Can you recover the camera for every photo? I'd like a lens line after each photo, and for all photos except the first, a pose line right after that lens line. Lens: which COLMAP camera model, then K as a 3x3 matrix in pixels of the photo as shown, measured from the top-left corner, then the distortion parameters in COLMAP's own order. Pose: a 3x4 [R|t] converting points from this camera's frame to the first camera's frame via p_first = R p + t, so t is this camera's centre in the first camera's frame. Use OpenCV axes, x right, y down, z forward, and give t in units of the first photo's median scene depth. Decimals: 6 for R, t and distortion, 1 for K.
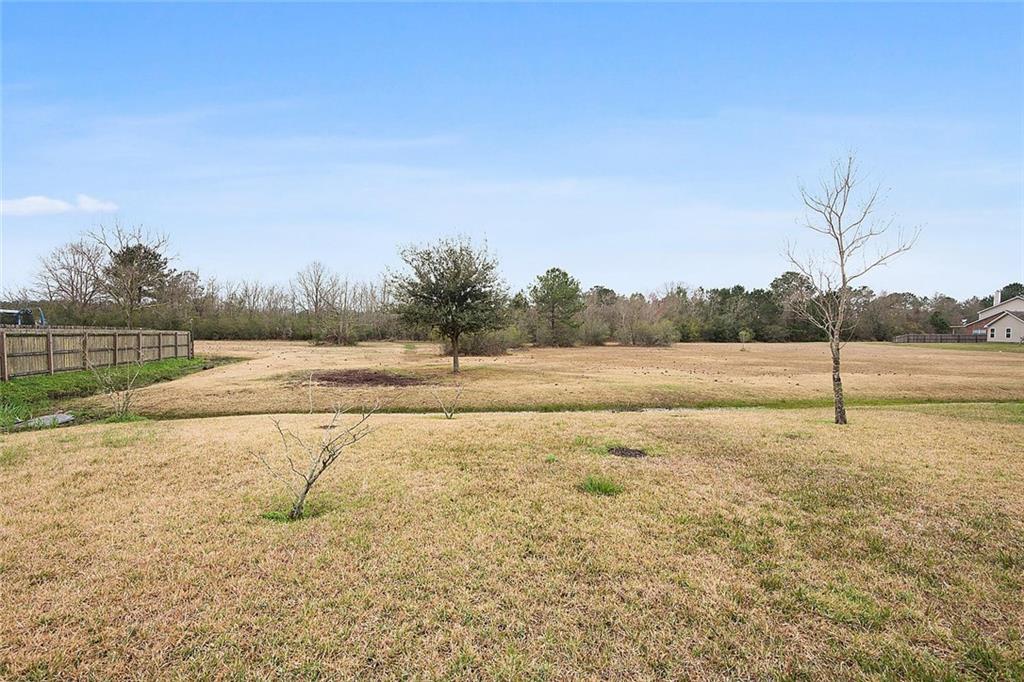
lens RADIAL K [[468.2, 0, 512.1], [0, 468.2, 338.9], [0, 0, 1]] dist [0.001662, -0.000070]
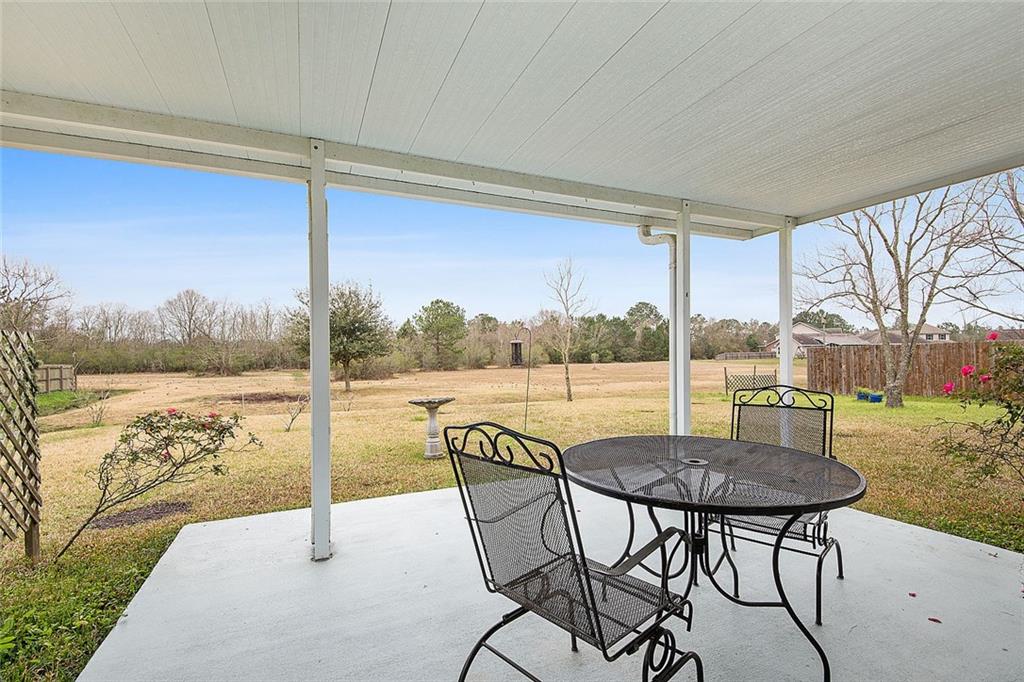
lens RADIAL K [[468.2, 0, 509.3], [0, 468.2, 361.7], [0, 0, 1]] dist [0.001662, -0.000070]
pose [[0.975384, -0.024786, 0.219116, 0.008764], [0.026211, 0.999650, -0.003598, 0.002842], [-0.218950, 0.009252, 0.975692, -0.100842]]
